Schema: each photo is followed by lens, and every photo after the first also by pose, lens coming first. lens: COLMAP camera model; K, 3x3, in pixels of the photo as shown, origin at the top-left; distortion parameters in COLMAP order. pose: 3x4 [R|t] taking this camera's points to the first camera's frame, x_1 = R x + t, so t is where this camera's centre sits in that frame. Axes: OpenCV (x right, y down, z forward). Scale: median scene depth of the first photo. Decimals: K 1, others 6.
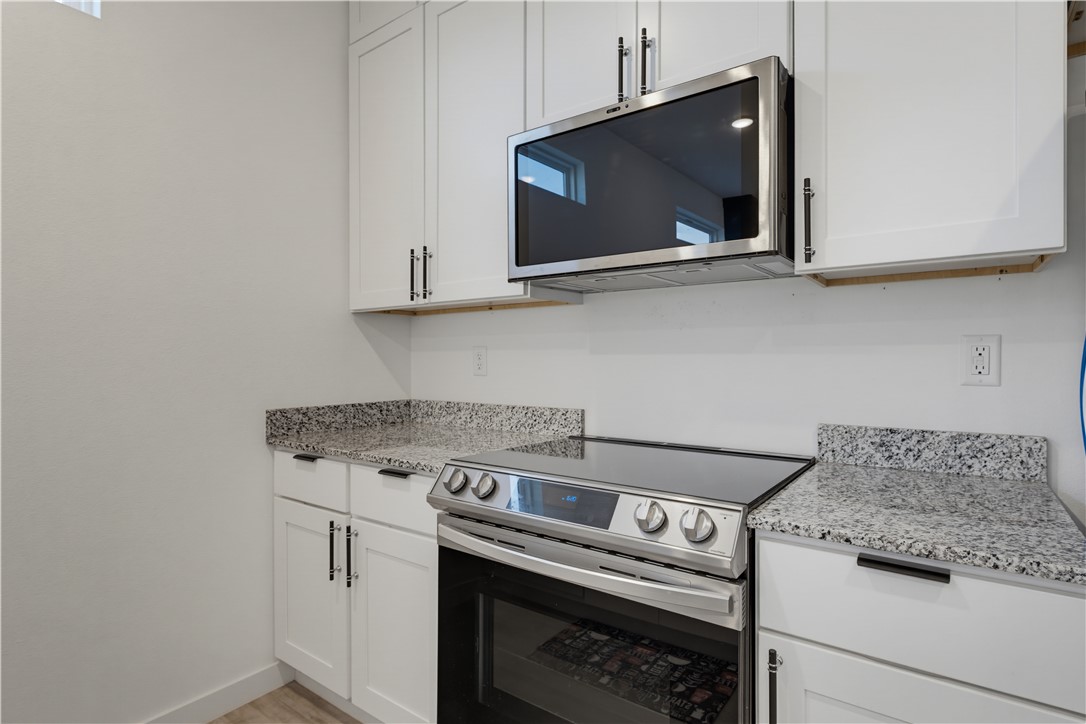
lens RADIAL K [[555.5, 0, 552.3], [0, 555.5, 360.4], [0, 0, 1]] dist [-0.003471, 0.000379]
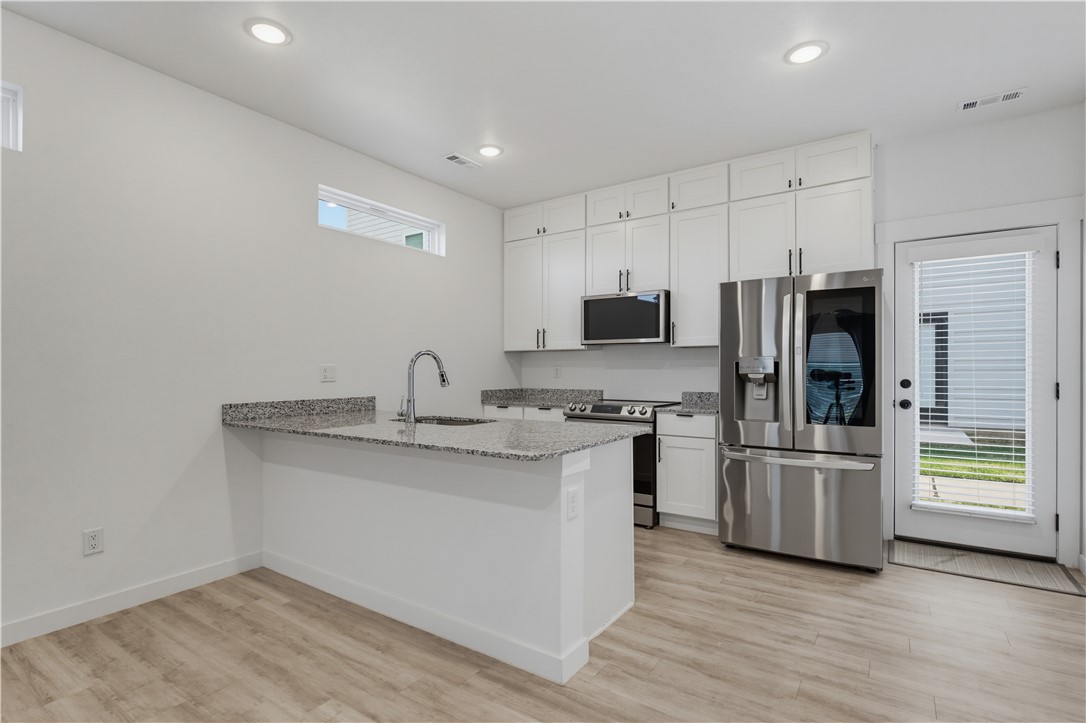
lens RADIAL K [[523.8, 0, 539.0], [0, 523.8, 372.0], [0, 0, 1]] dist [-0.002586, 0.001043]
pose [[0.999411, 0.001813, 0.034273, -0.407888], [-0.001805, 0.999998, -0.000292, 0.004461], [-0.034273, 0.000230, 0.999412, -1.823757]]
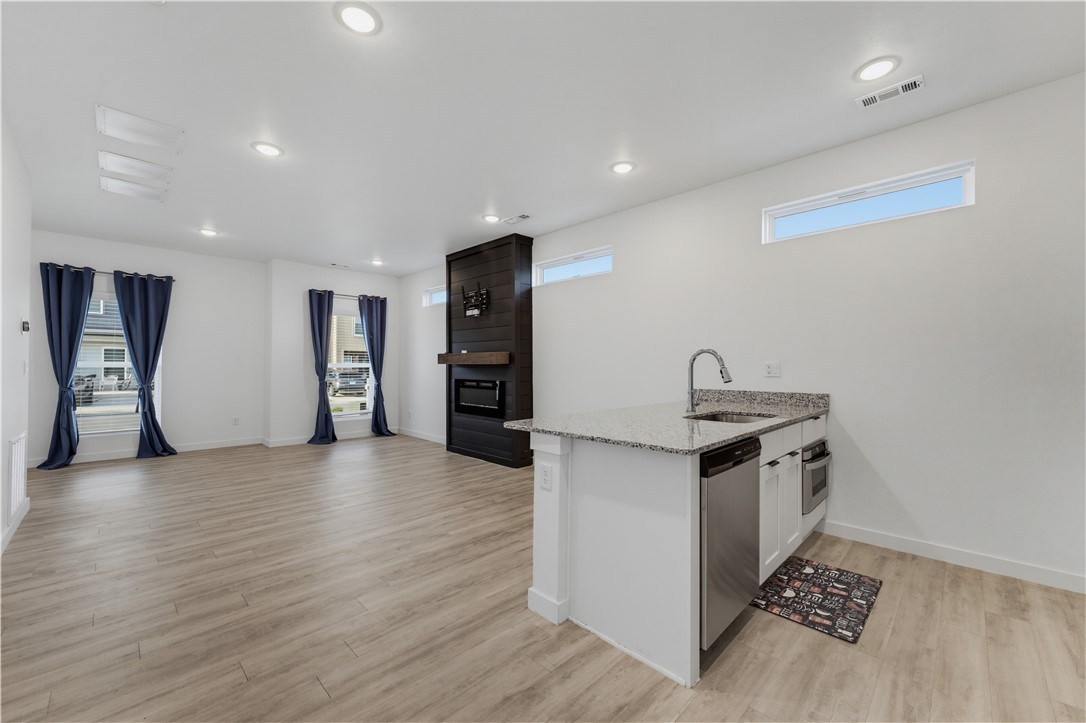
lens RADIAL K [[435.0, 0, 545.2], [0, 435.0, 359.2], [0, 0, 1]] dist [-0.002592, 0.000722]
pose [[-0.148150, -0.011913, -0.988893, 1.024709], [-0.006406, 0.999918, -0.011086, -0.008263], [0.988944, 0.004693, -0.148214, -0.333322]]
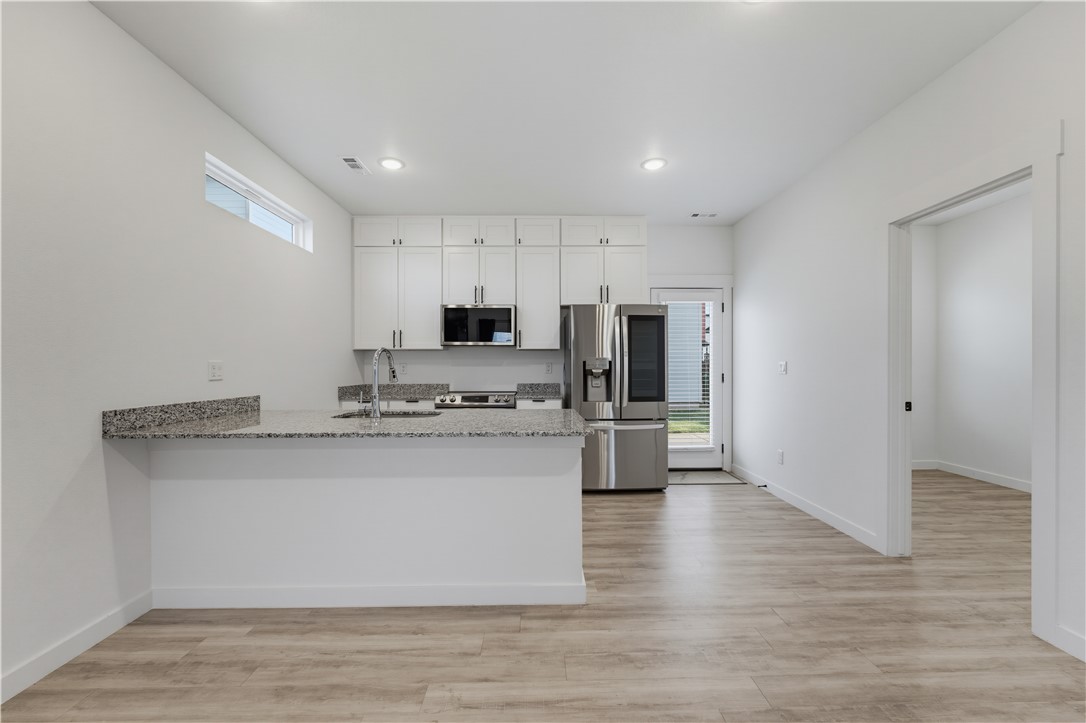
lens RADIAL K [[435.0, 0, 543.6], [0, 435.0, 370.7], [0, 0, 1]] dist [-0.002592, 0.000722]
pose [[0.796513, -0.003430, 0.604612, -1.239561], [0.002089, 0.999994, 0.002922, 0.009255], [-0.604618, -0.001065, 0.796515, -1.590547]]
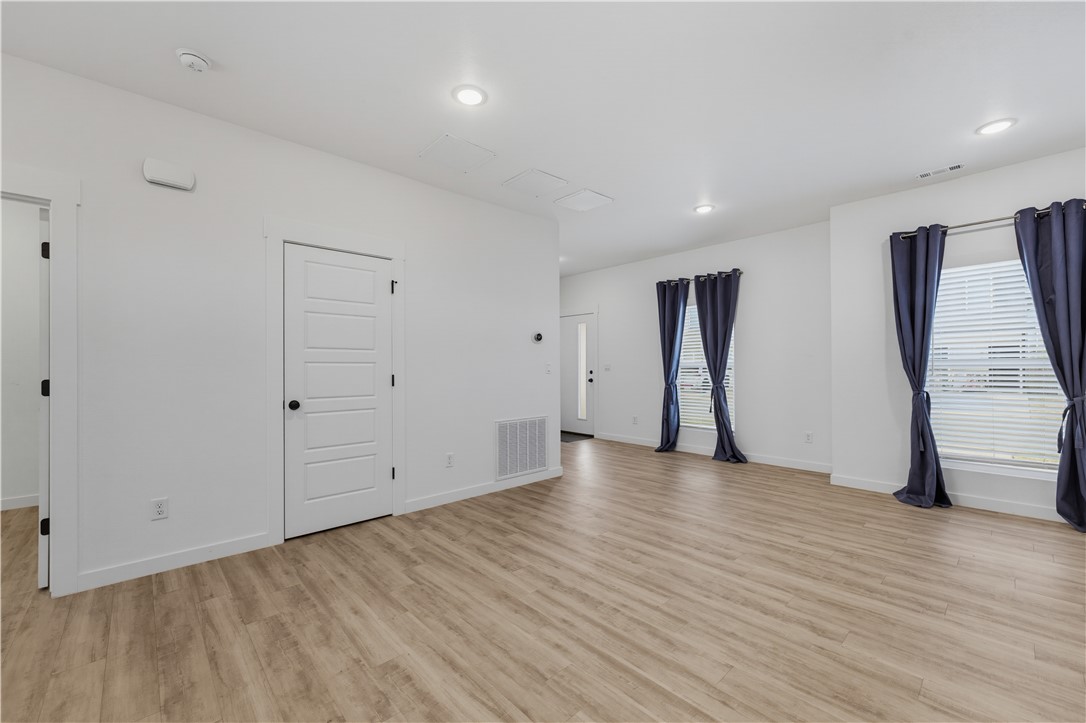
lens RADIAL K [[435.0, 0, 541.8], [0, 435.0, 369.7], [0, 0, 1]] dist [-0.002592, 0.000722]
pose [[-0.980805, 0.008986, 0.194783, -1.280389], [0.011190, 0.999885, 0.010218, 0.004314], [-0.194669, 0.012202, -0.980793, -0.382442]]
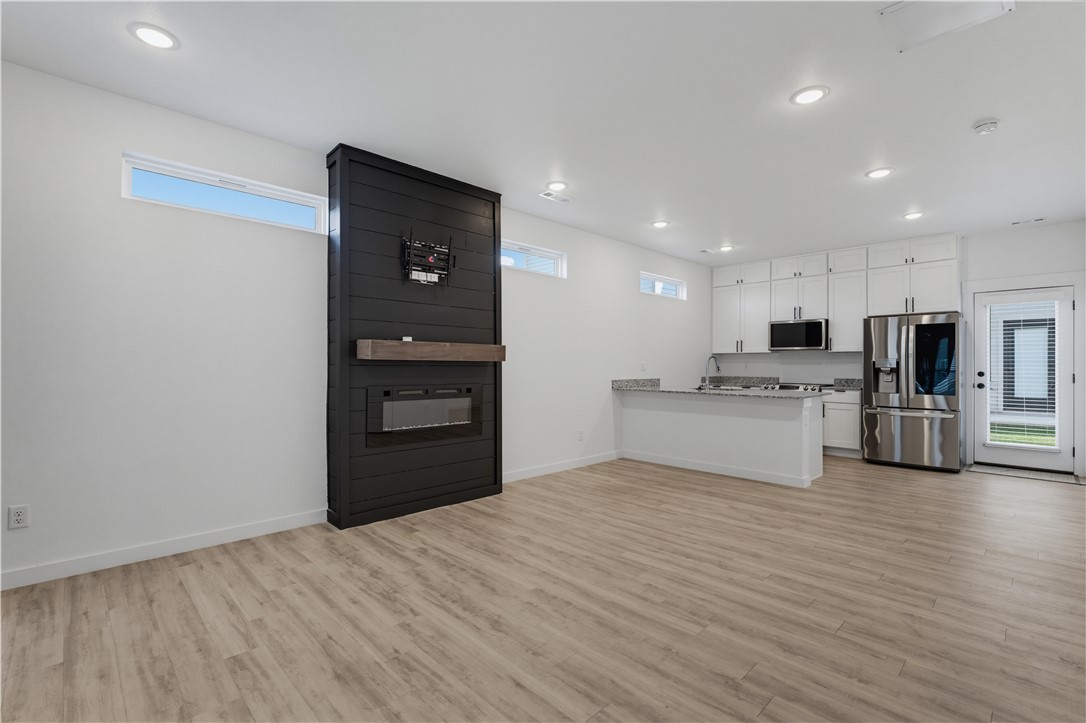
lens RADIAL K [[491.3, 0, 546.2], [0, 491.3, 361.2], [0, 0, 1]] dist [0.001626, -0.000233]
pose [[0.987163, 0.006653, -0.159575, -1.380419], [-0.008335, 0.999916, -0.009877, 0.018346], [0.159496, 0.011080, 0.987136, -3.781384]]
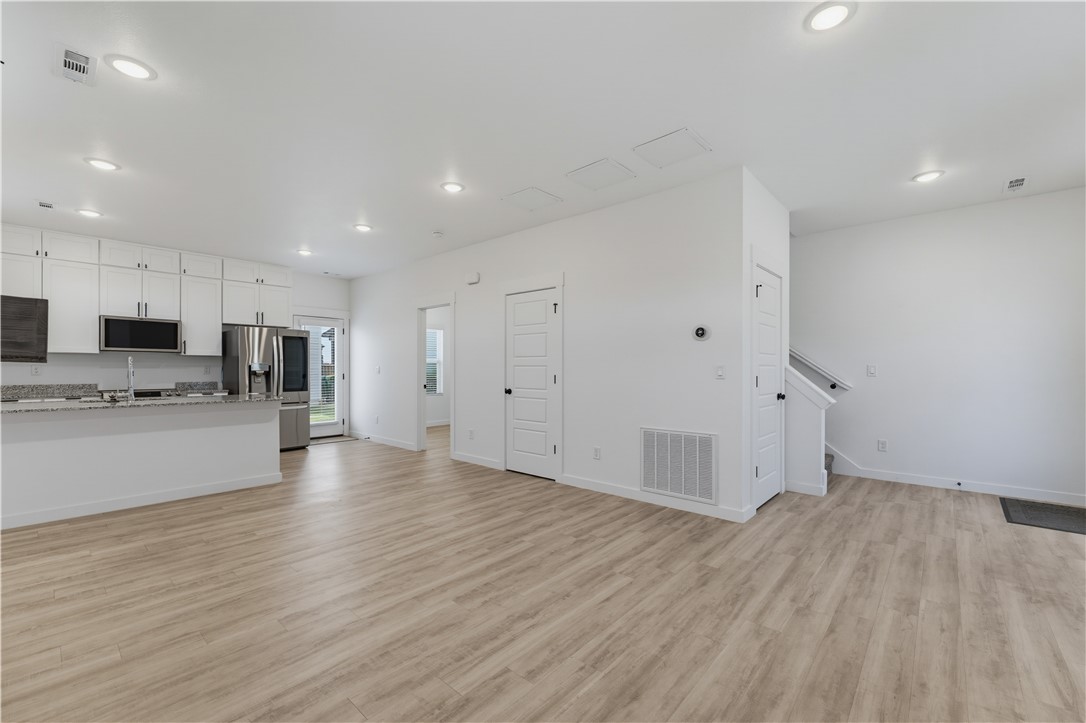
lens RADIAL K [[447.4, 0, 543.9], [0, 447.4, 370.8], [0, 0, 1]] dist [0.000337, 0.000386]
pose [[0.095792, 0.000594, 0.995401, -3.085632], [0.003123, 0.999995, -0.000897, 0.020364], [-0.995396, 0.003194, 0.095790, -2.588734]]
